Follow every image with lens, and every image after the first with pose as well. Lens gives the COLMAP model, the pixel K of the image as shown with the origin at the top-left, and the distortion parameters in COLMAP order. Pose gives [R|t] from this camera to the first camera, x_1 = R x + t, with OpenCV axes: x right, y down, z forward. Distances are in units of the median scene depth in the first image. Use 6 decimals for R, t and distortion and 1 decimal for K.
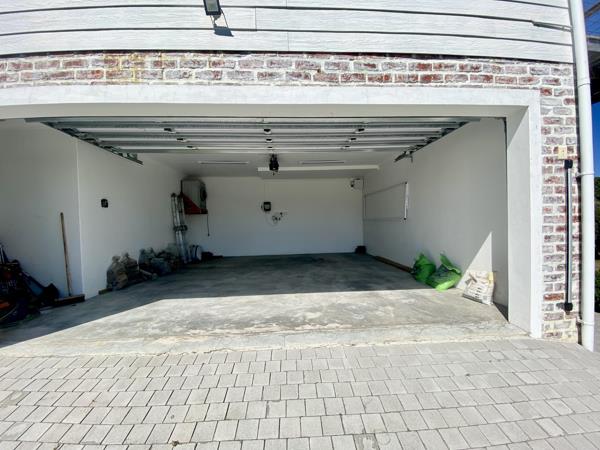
lens RADIAL K [[248.0, 0, 299.4], [0, 248.0, 228.4], [0, 0, 1]] dist [0.009741, -0.016711]
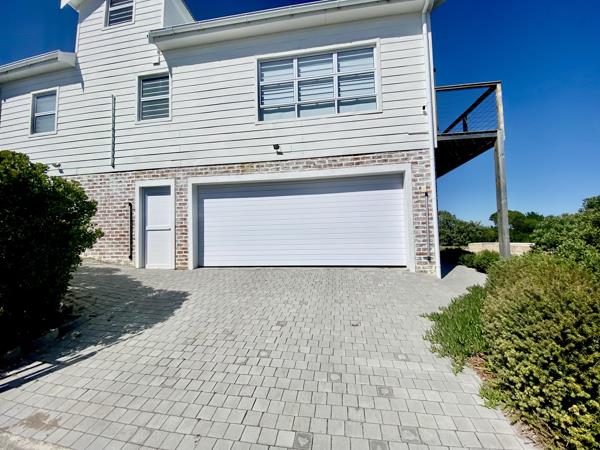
lens RADIAL K [[248.0, 0, 299.4], [0, 248.0, 228.4], [0, 0, 1]] dist [0.009741, -0.016711]
pose [[0.973014, -0.005825, -0.230674, 0.510601], [-0.003666, 0.999165, -0.040696, 0.153100], [0.230719, 0.040443, 0.972180, -1.530839]]
